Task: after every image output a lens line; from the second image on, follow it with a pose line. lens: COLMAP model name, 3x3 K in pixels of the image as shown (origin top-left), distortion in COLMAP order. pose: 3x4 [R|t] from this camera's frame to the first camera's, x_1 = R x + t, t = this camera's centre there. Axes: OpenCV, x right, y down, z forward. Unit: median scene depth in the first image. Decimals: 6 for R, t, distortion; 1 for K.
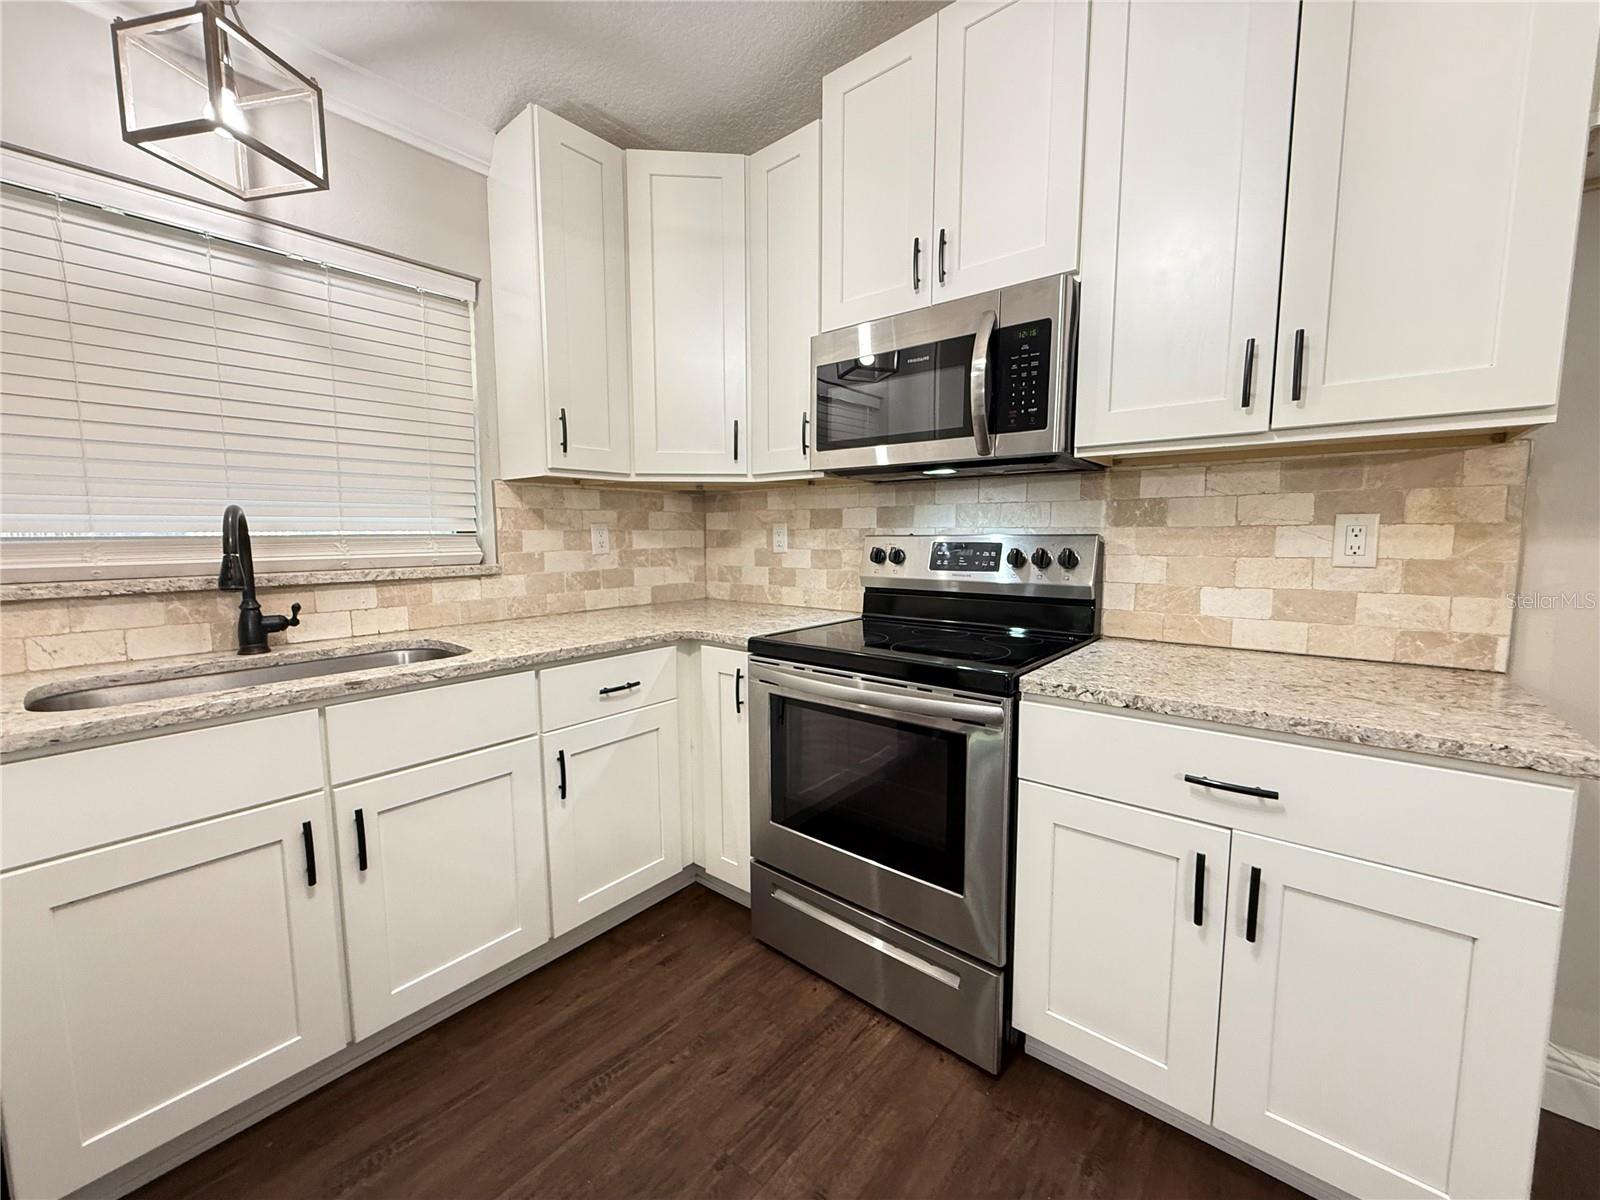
lens RADIAL K [[637.1, 0, 796.1], [0, 637.1, 599.1], [0, 0, 1]] dist [0.000290, 0.000186]
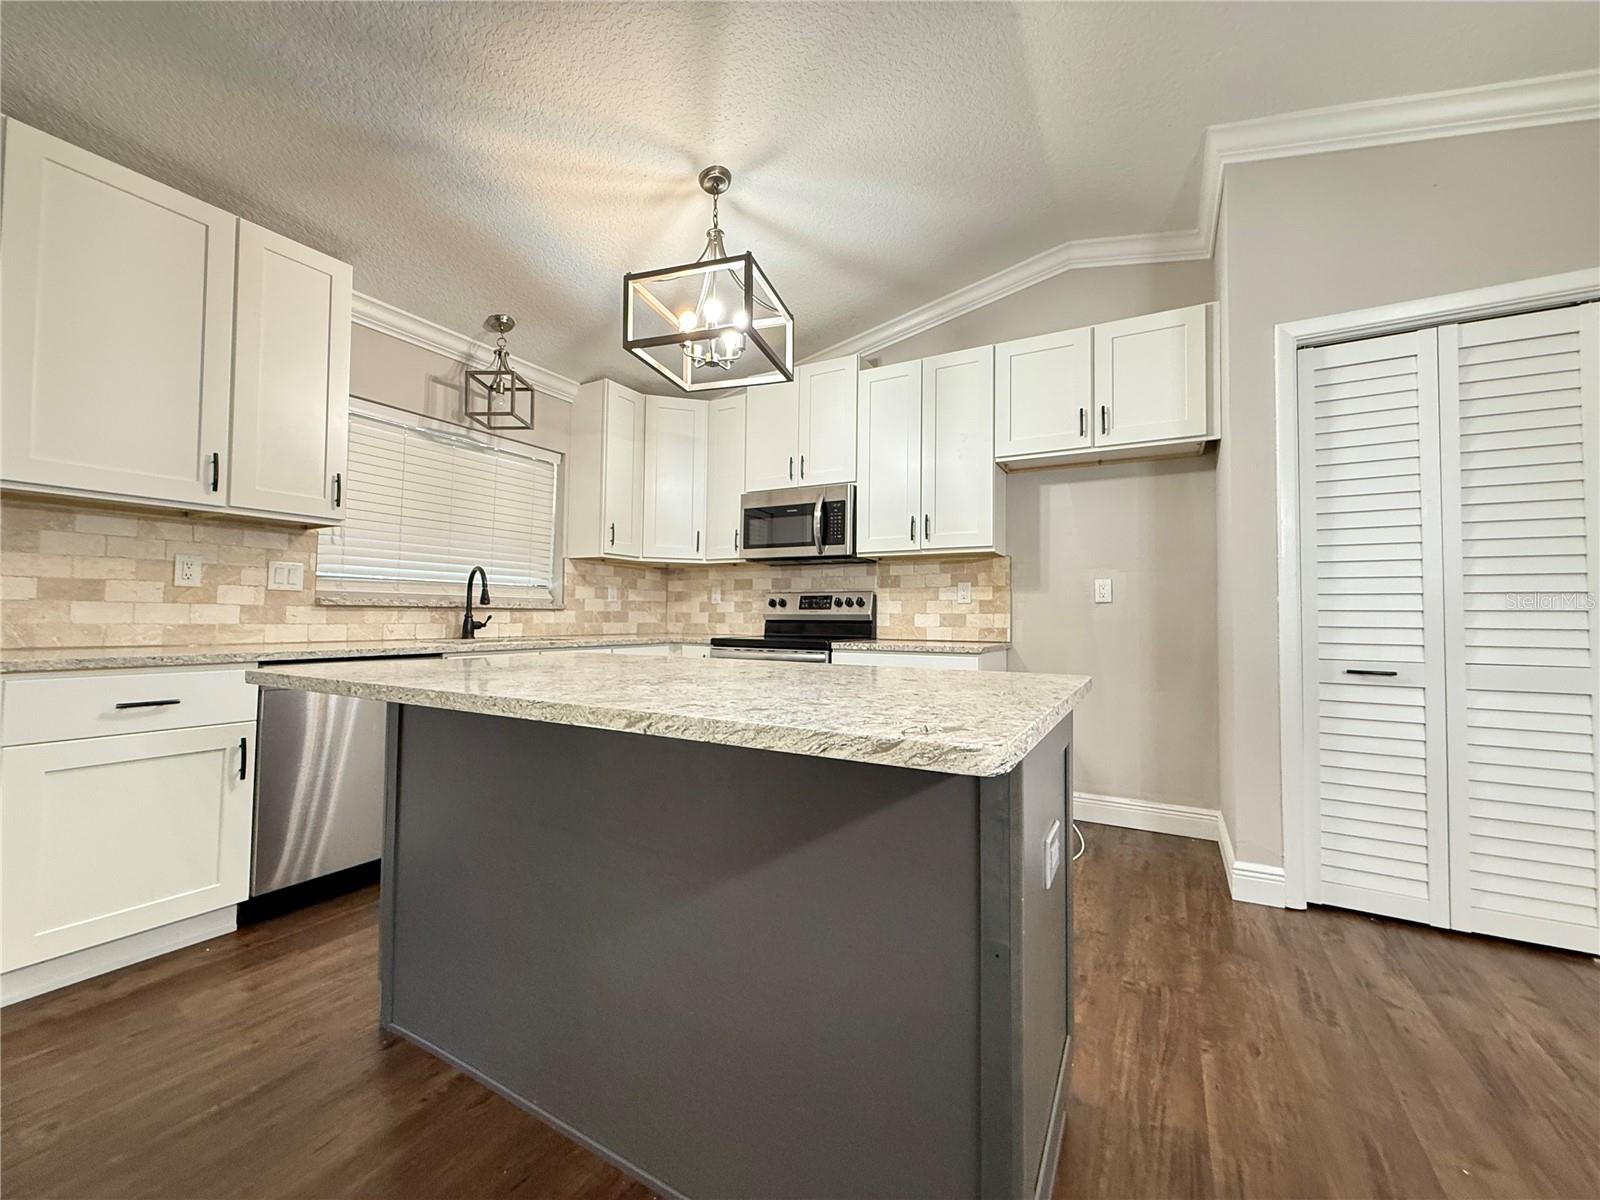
lens RADIAL K [[637.1, 0, 796.1], [0, 637.1, 599.1], [0, 0, 1]] dist [0.000290, 0.000186]
pose [[0.983523, 0.019537, 0.179723, -0.166547], [0.004576, 0.991134, -0.132785, 0.199068], [-0.180724, 0.131420, 0.974714, -1.002980]]
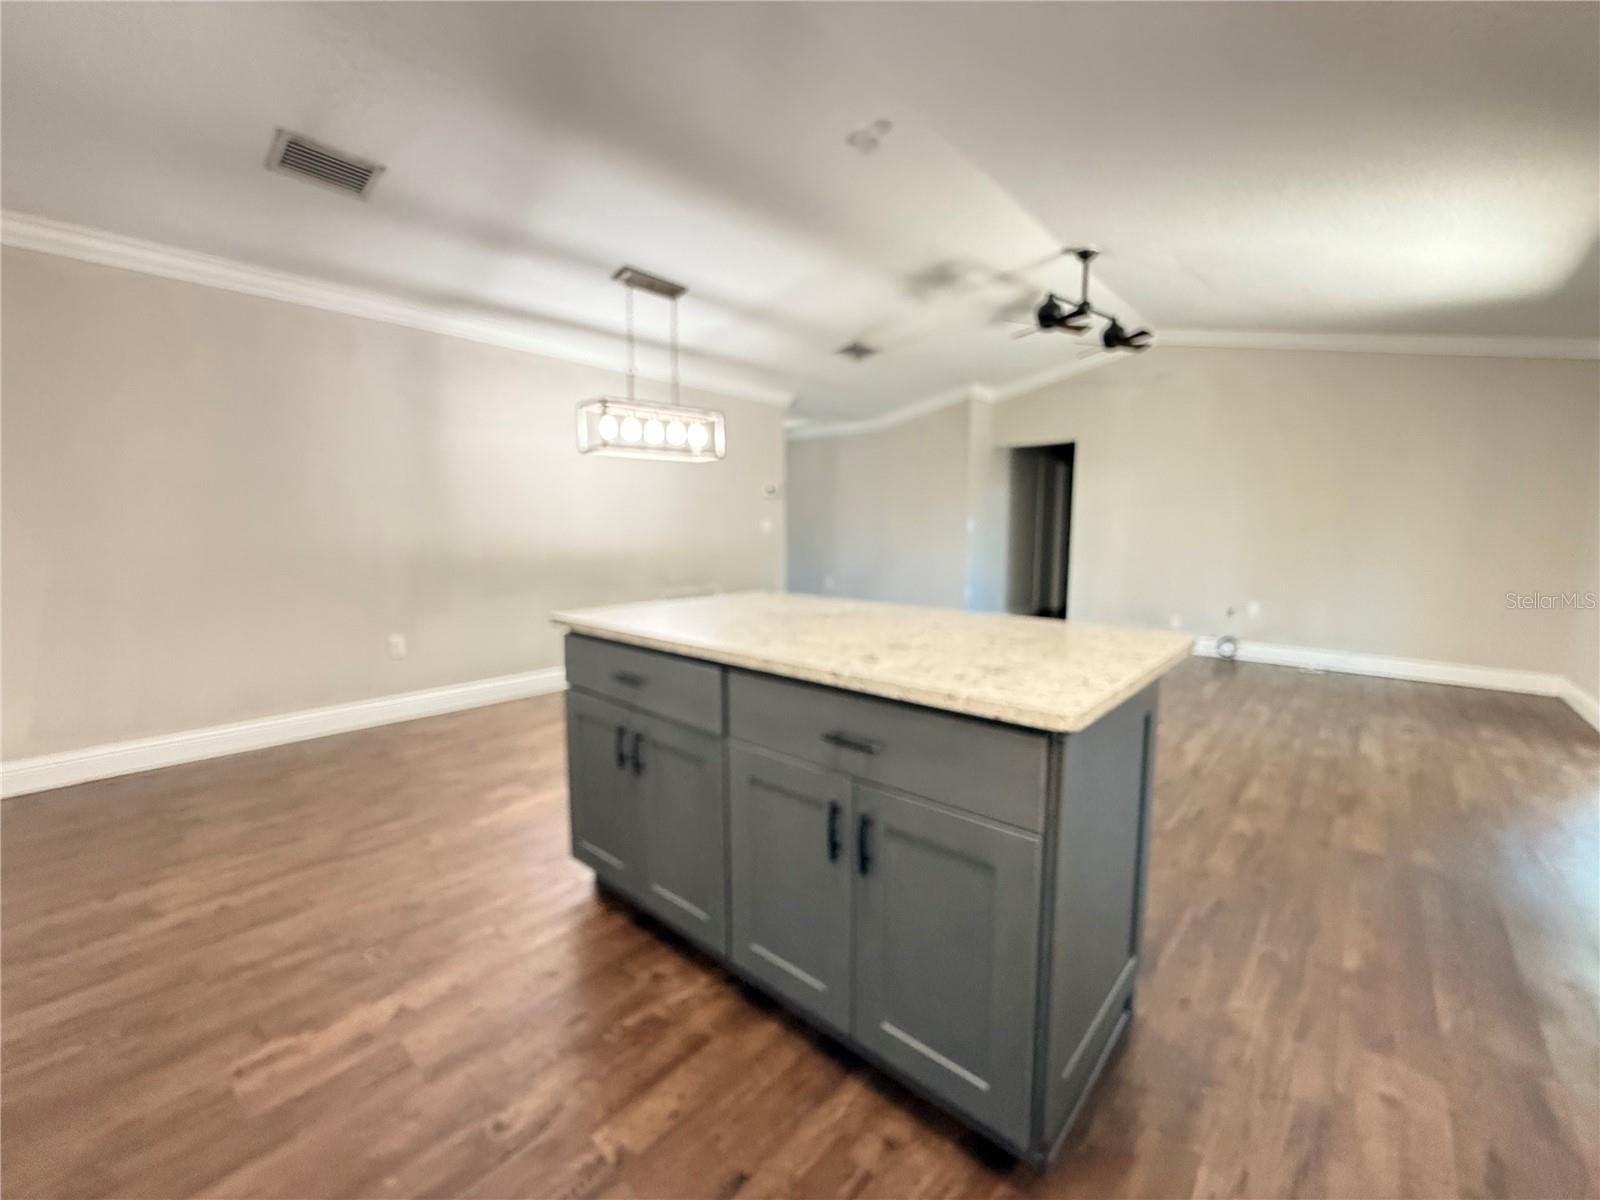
lens RADIAL K [[655.9, 0, 800.5], [0, 655.9, 595.6], [0, 0, 1]] dist [0.000260, 0.000073]
pose [[-0.999822, -0.001208, 0.018804, -0.126952], [0.002760, 0.977786, 0.209589, -0.069225], [-0.018640, 0.209604, -0.977609, 0.733693]]
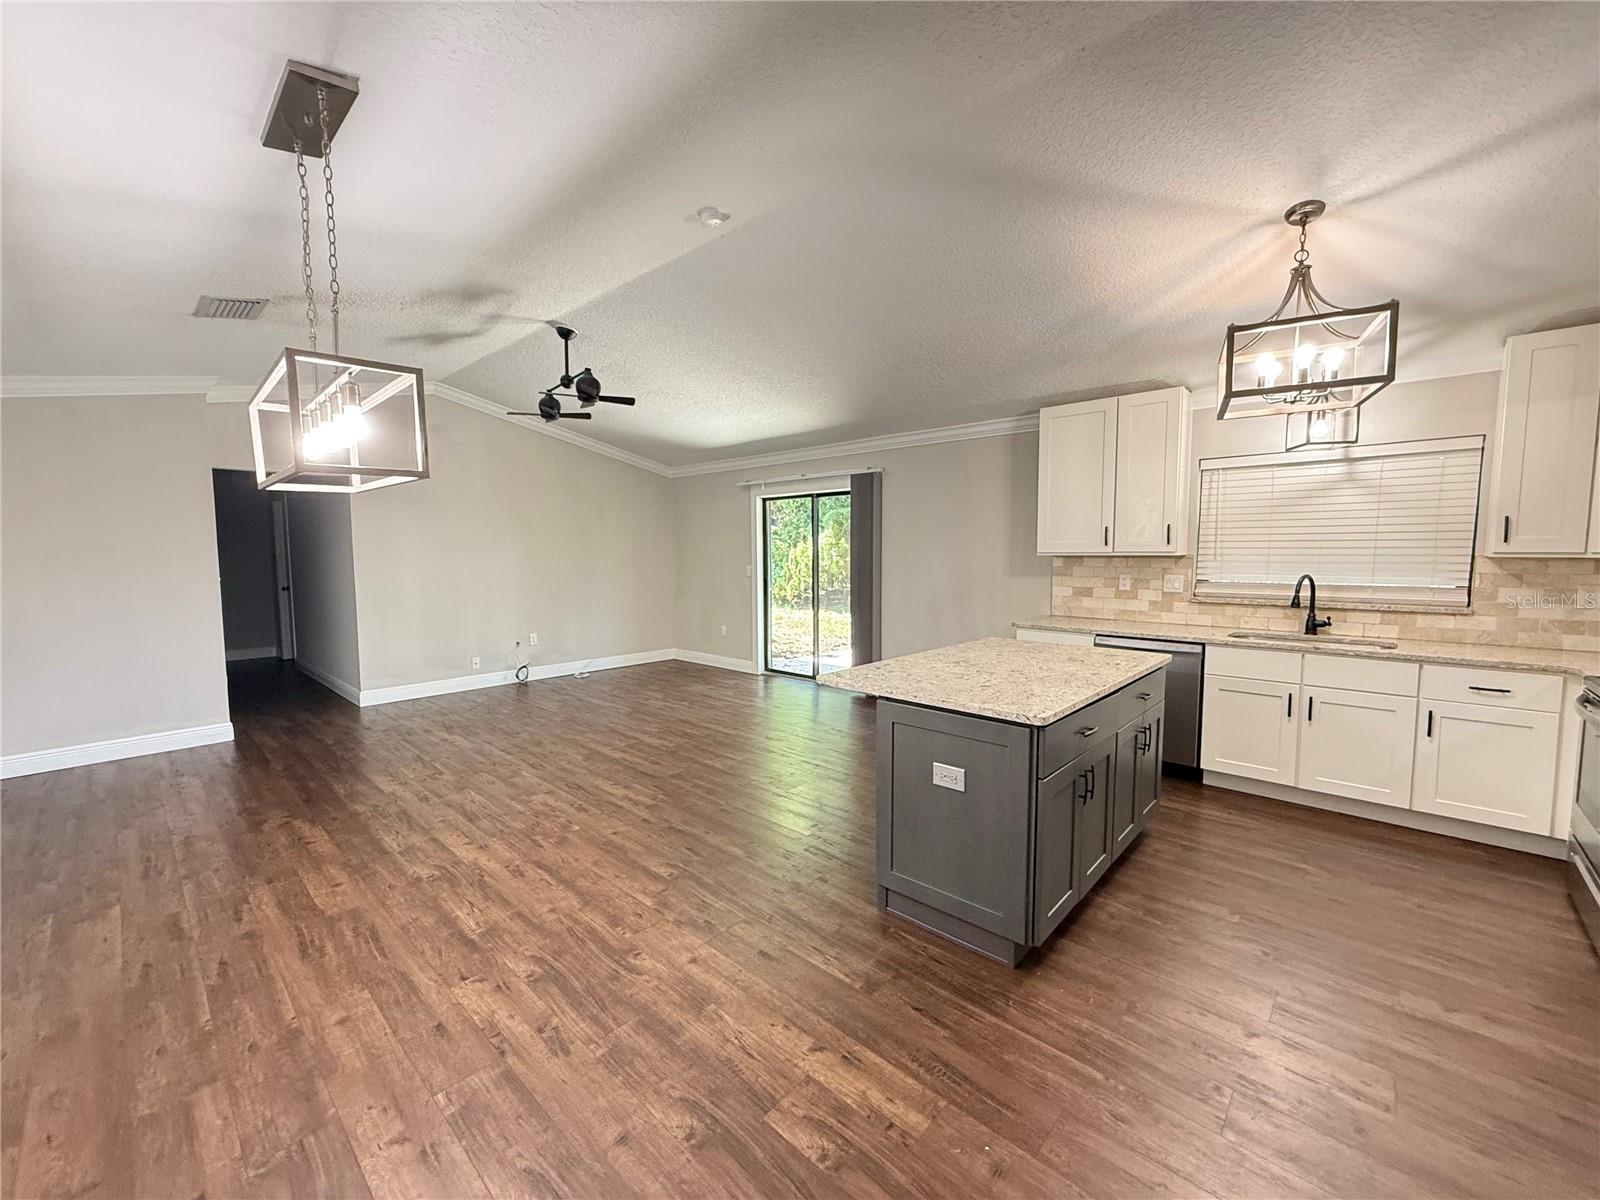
lens RADIAL K [[637.1, 0, 796.1], [0, 637.1, 599.1], [0, 0, 1]] dist [0.000290, 0.000186]
pose [[-0.047062, 0.084445, -0.995316, 1.371384], [-0.100326, 0.990982, 0.088821, -0.056495], [0.993841, 0.104036, -0.038166, -0.712688]]
